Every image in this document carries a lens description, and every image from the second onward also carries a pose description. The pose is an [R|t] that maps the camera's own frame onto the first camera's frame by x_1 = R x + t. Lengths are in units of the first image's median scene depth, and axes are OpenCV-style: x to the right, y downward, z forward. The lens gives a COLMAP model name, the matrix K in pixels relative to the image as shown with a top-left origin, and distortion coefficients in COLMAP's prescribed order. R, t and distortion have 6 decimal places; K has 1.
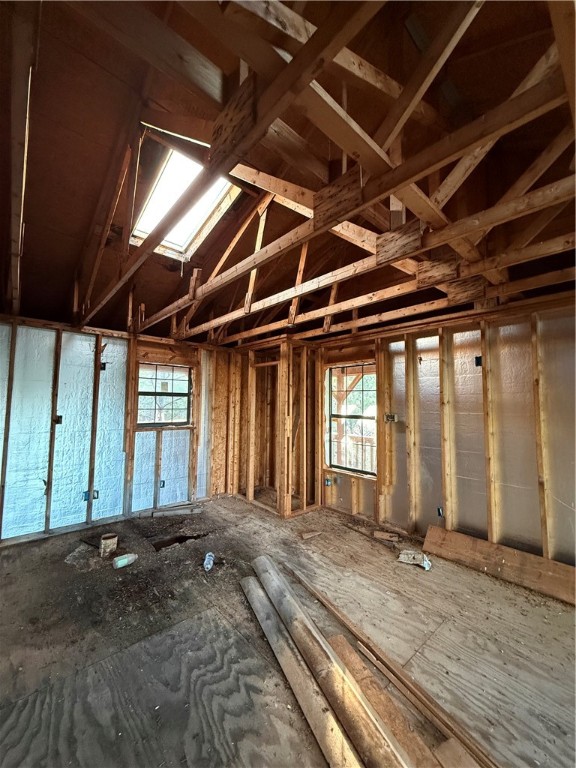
lens RADIAL K [[306.6, 0, 289.6], [0, 306.6, 382.0], [0, 0, 1]] dist [-0.000589, 0.000351]
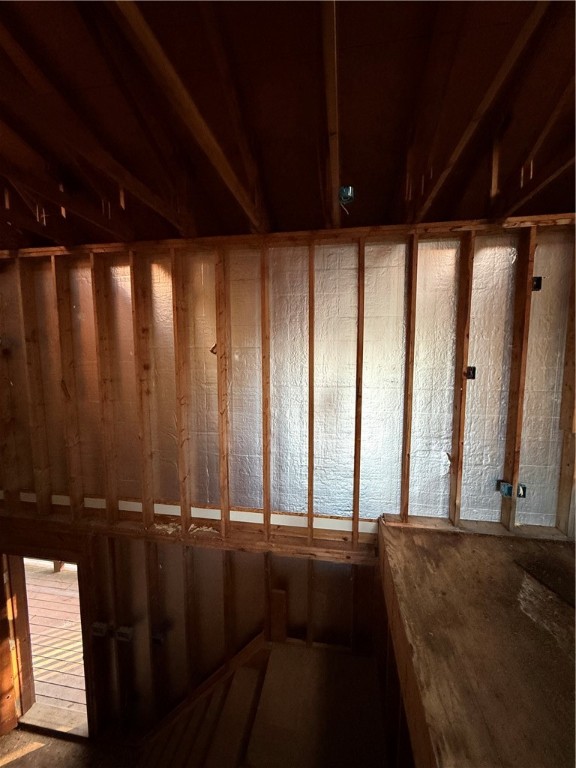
lens RADIAL K [[306.6, 0, 288.8], [0, 306.6, 380.3], [0, 0, 1]] dist [-0.000589, 0.000351]
pose [[0.622446, 0.061520, -0.780241, -0.573835], [0.065872, 0.989251, 0.130550, 0.031211], [0.779886, -0.132656, 0.611703, 0.334806]]
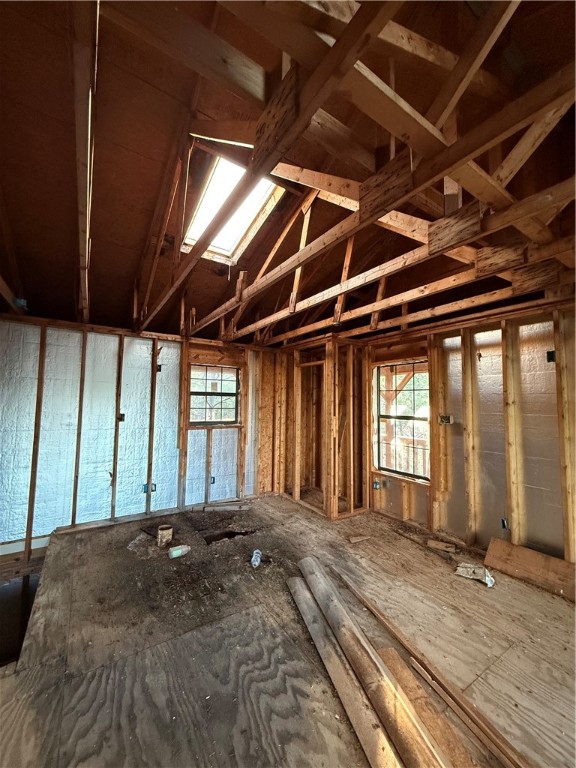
lens RADIAL K [[306.6, 0, 289.1], [0, 306.6, 381.9], [0, 0, 1]] dist [-0.000589, 0.000351]
pose [[0.988668, -0.007036, -0.149956, 0.000535], [0.007008, 0.999975, -0.000715, 0.001605], [0.149957, -0.000343, 0.988692, 0.012622]]
